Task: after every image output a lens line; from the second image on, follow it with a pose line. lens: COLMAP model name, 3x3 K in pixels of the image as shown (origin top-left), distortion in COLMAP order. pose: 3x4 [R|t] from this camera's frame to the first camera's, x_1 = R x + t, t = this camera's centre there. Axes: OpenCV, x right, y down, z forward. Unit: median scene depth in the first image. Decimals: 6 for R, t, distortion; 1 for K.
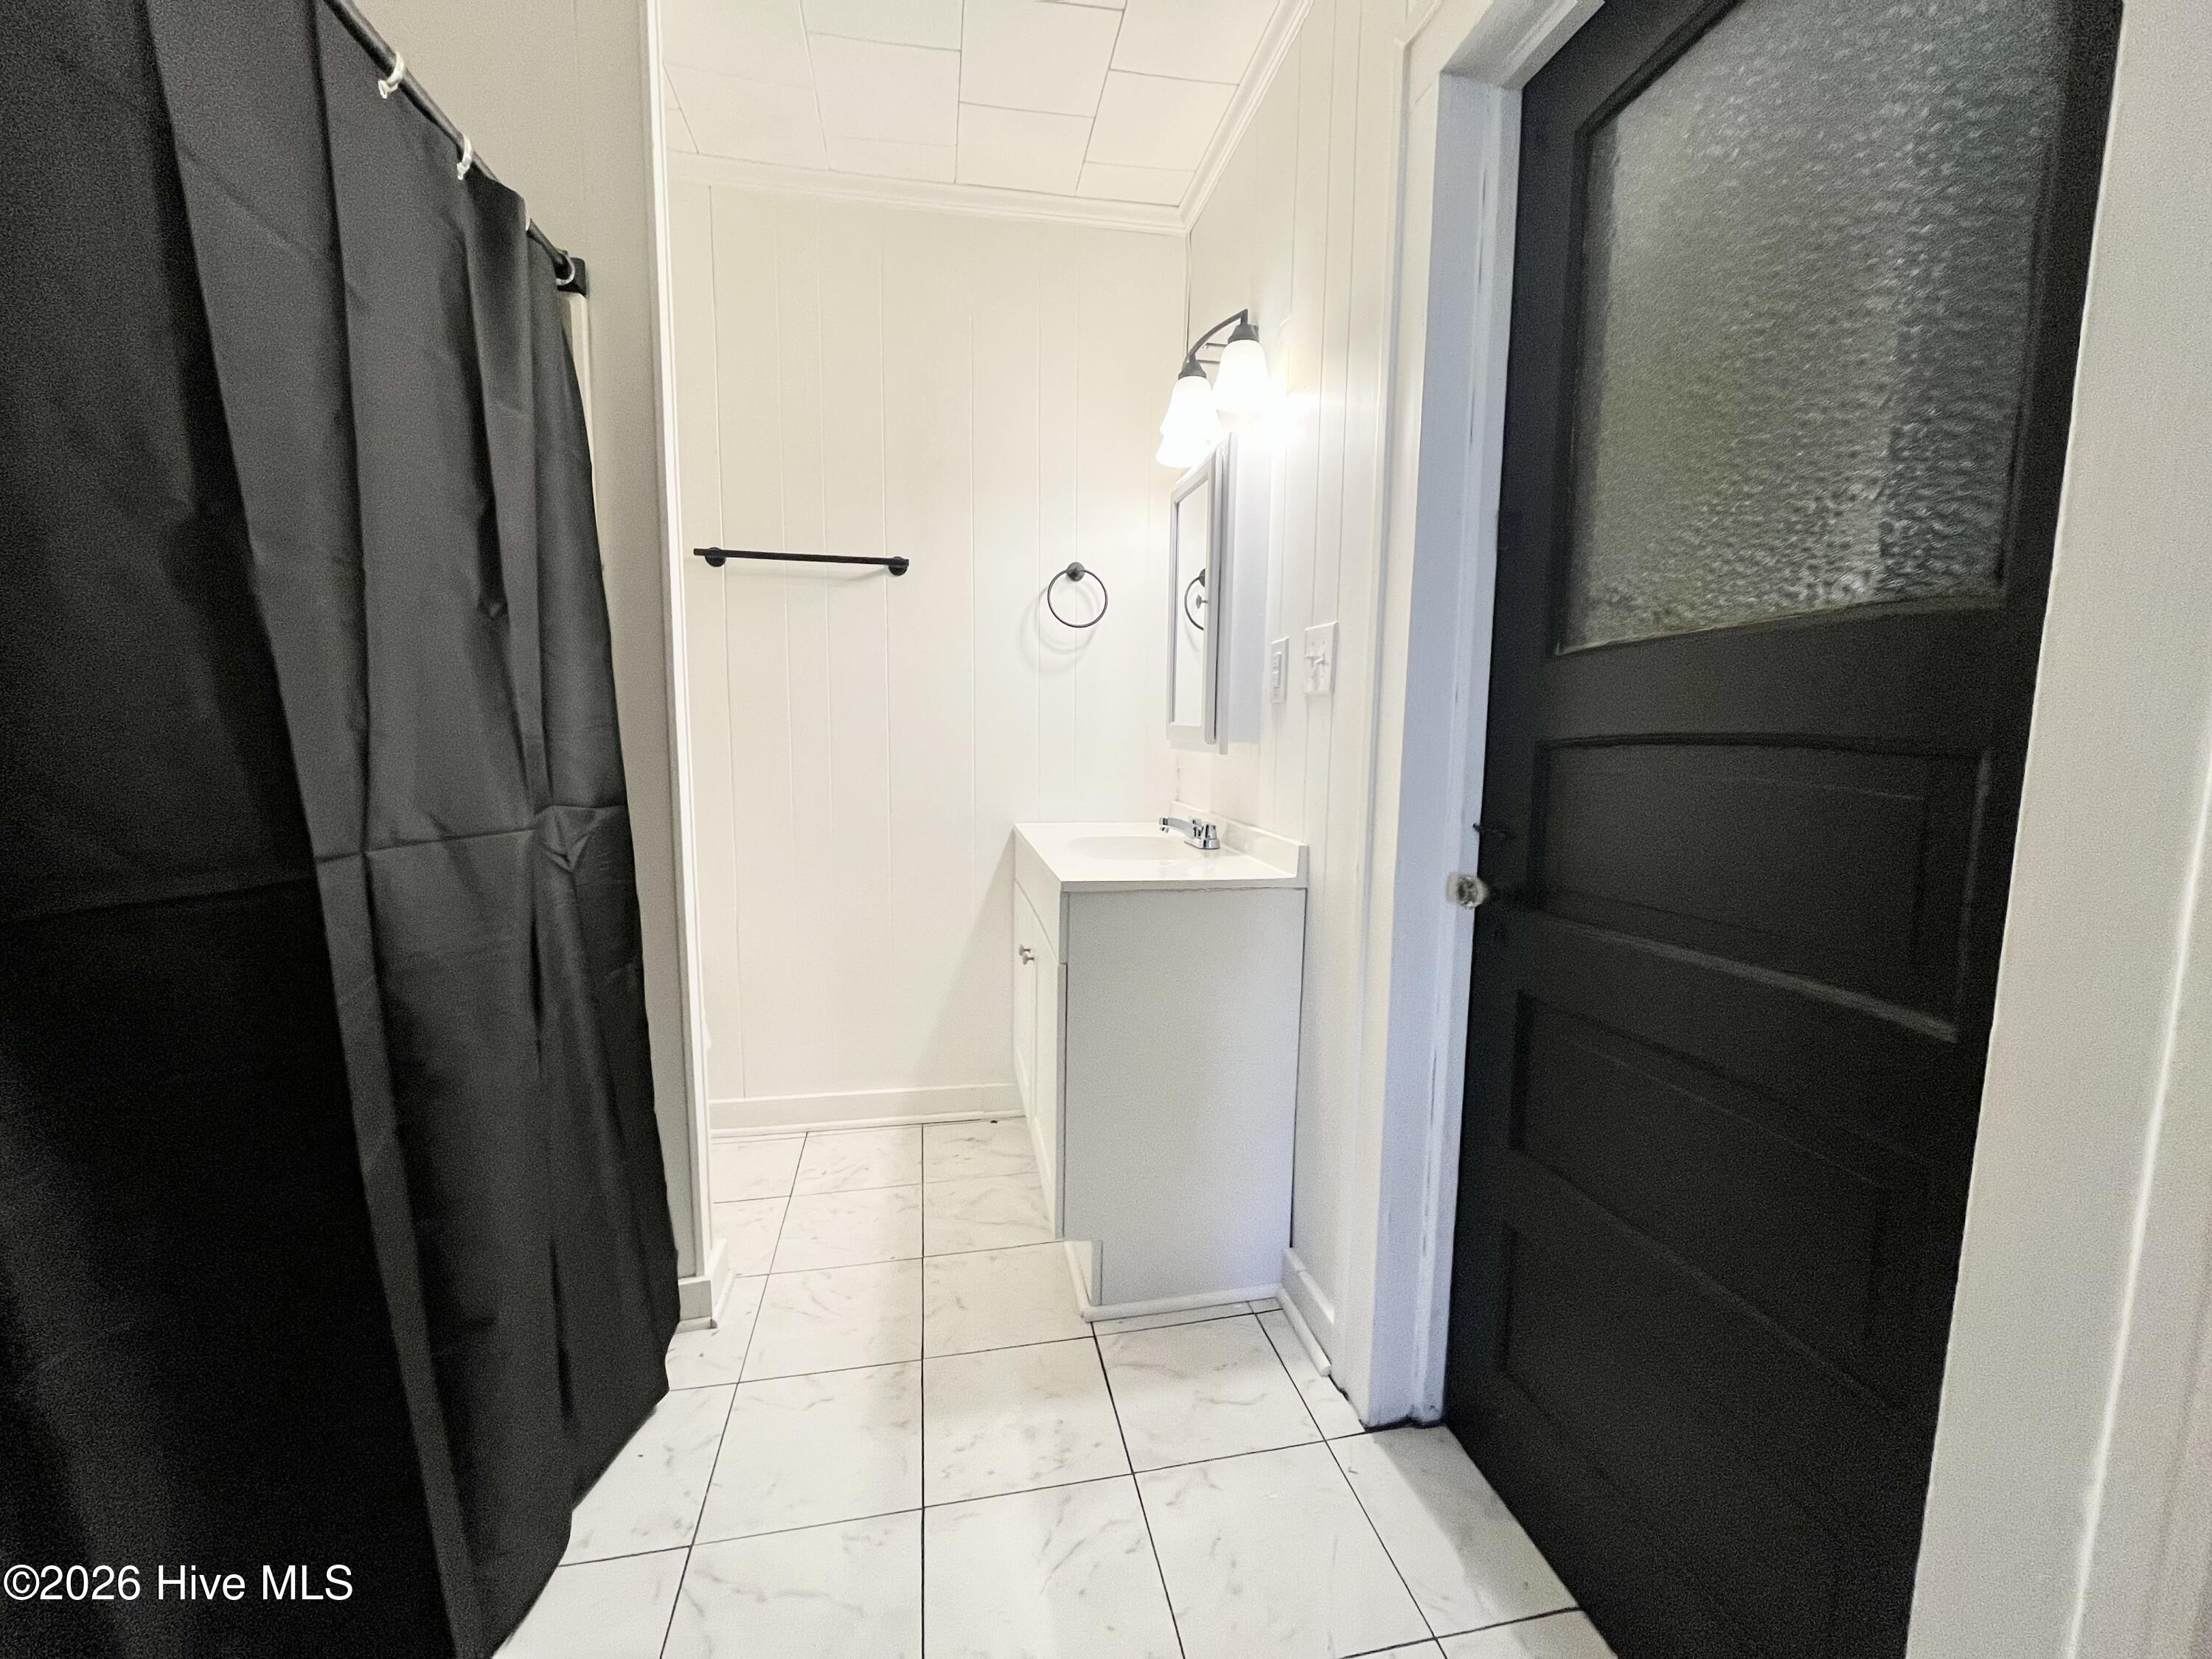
lens RADIAL K [[886.8, 0, 1106.0], [0, 886.8, 829.5], [0, 0, 1]] dist [0.000197, 0.000003]
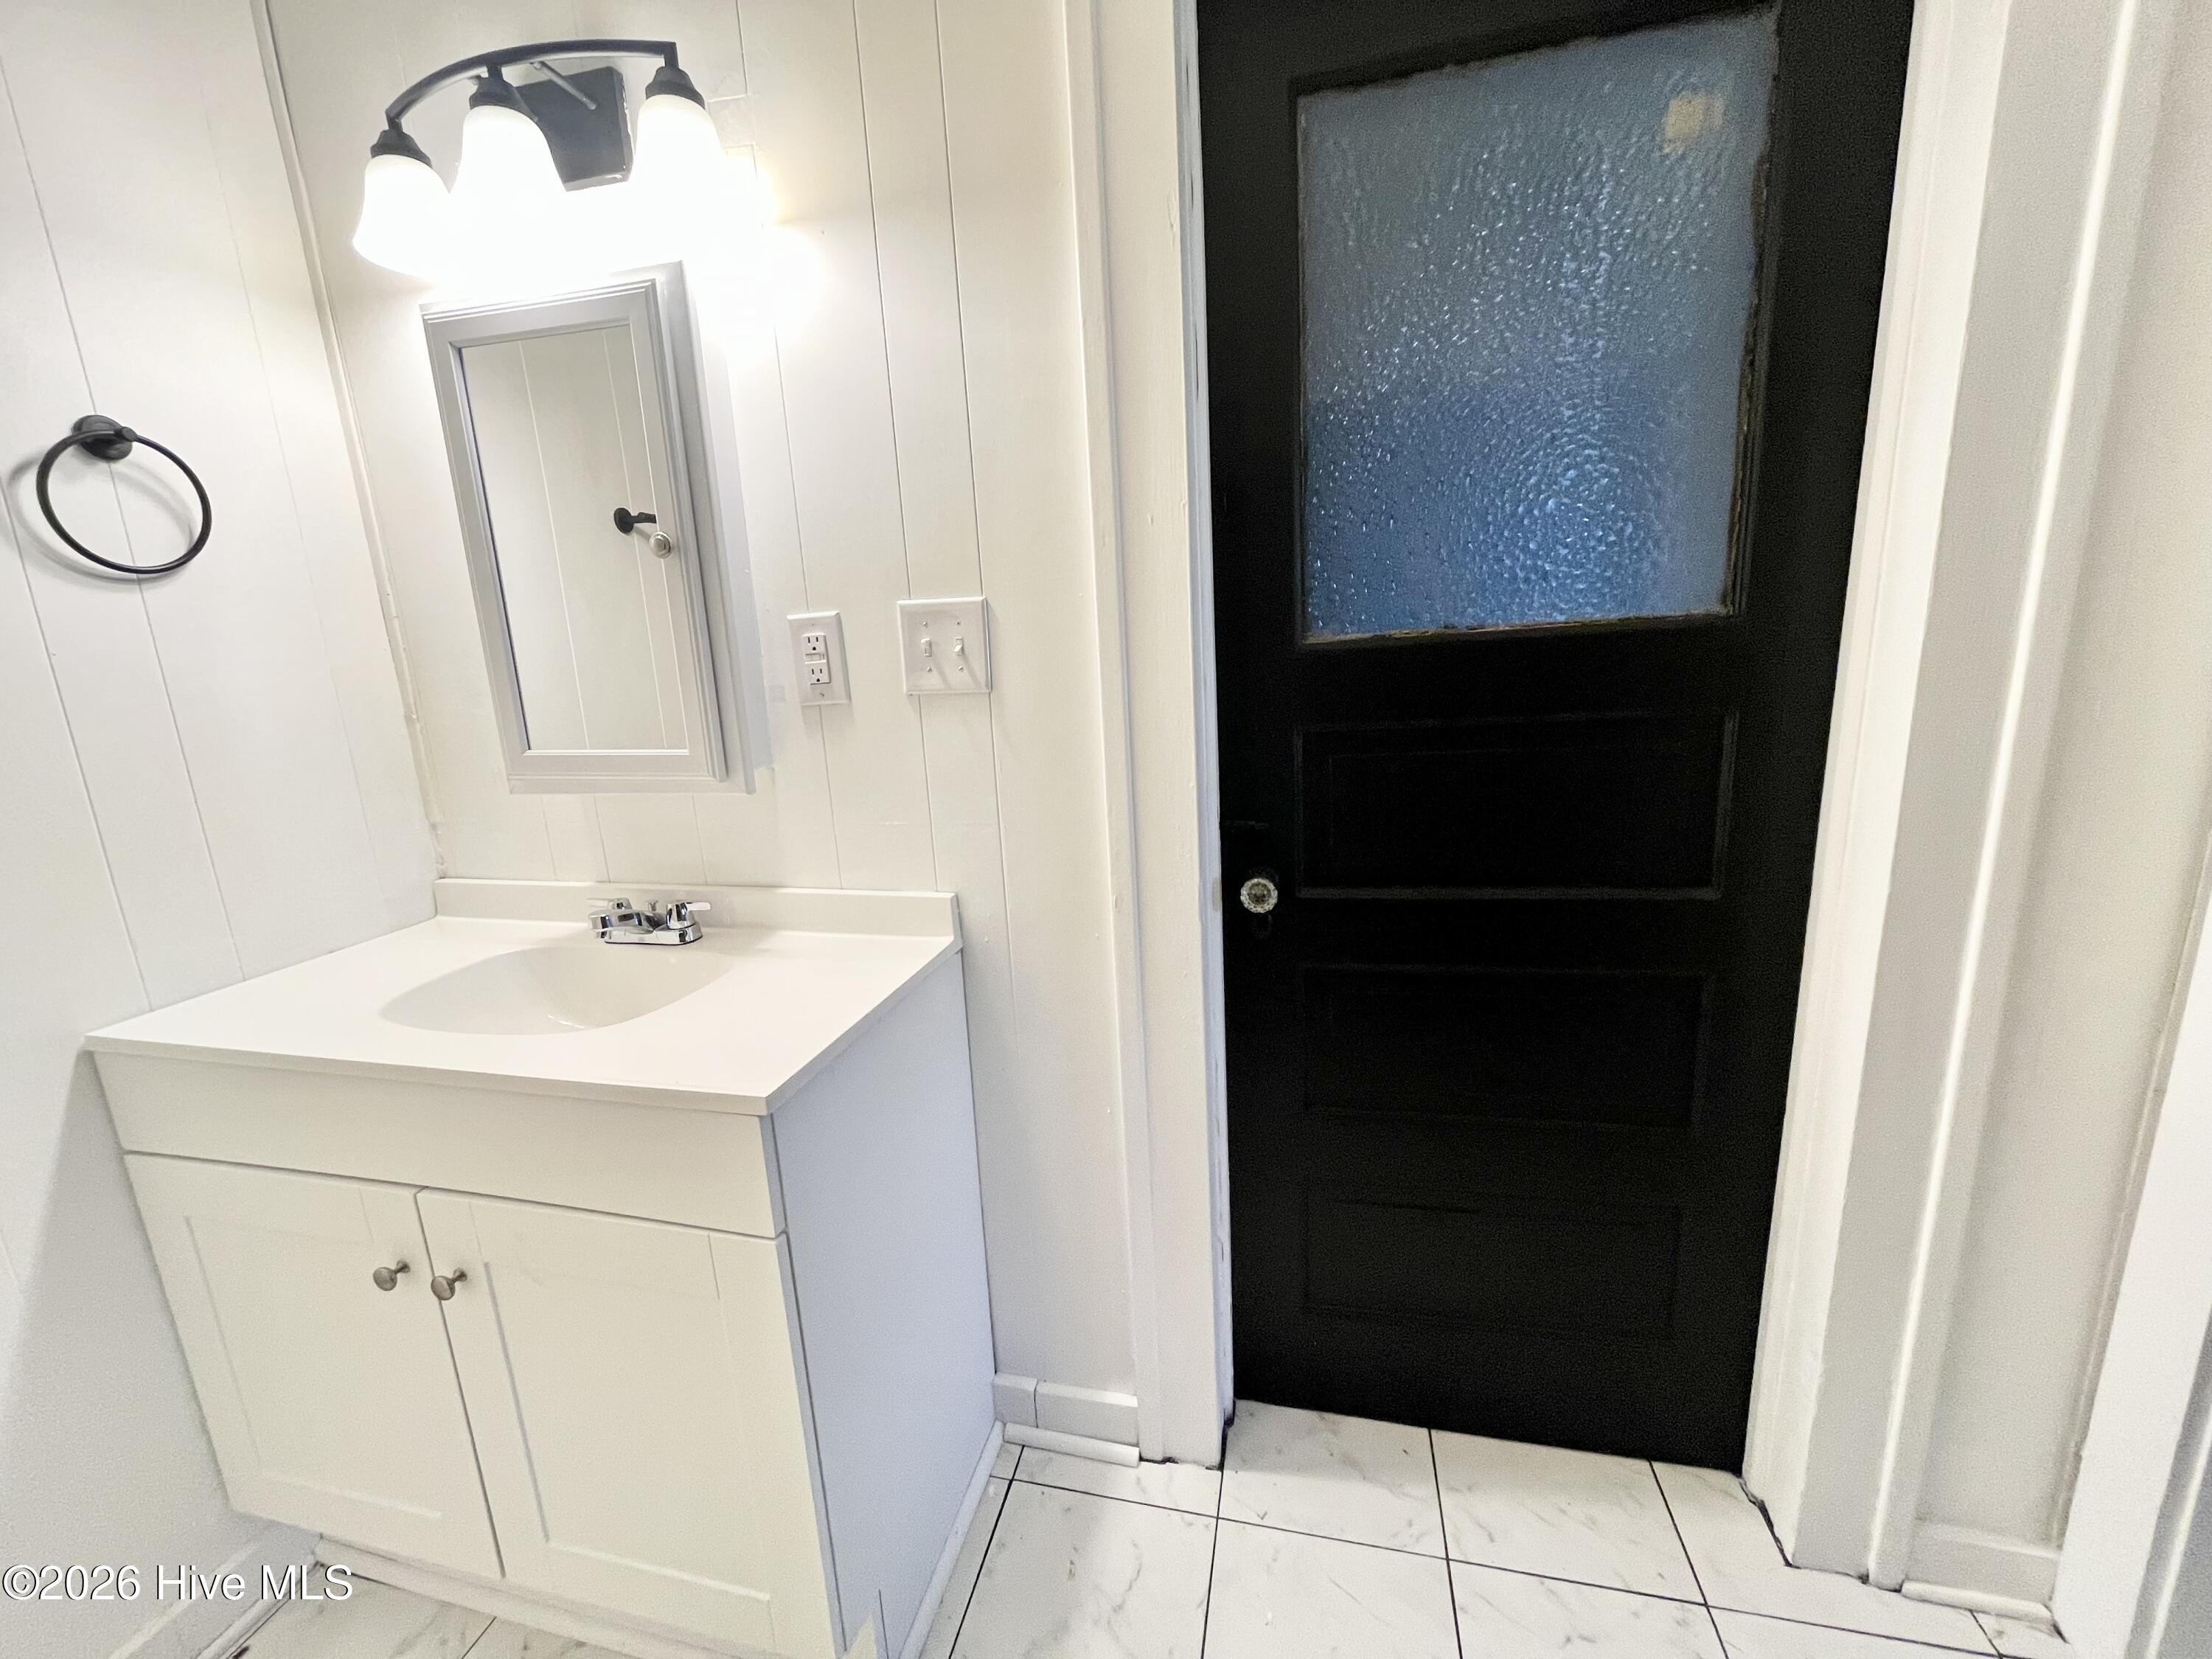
lens RADIAL K [[886.8, 0, 1106.0], [0, 886.8, 829.5], [0, 0, 1]] dist [0.000197, 0.000003]
pose [[0.418435, -0.225265, 0.879868, -0.360619], [0.160190, 0.971872, 0.172639, -0.140307], [-0.894009, 0.068708, 0.442750, 0.531155]]
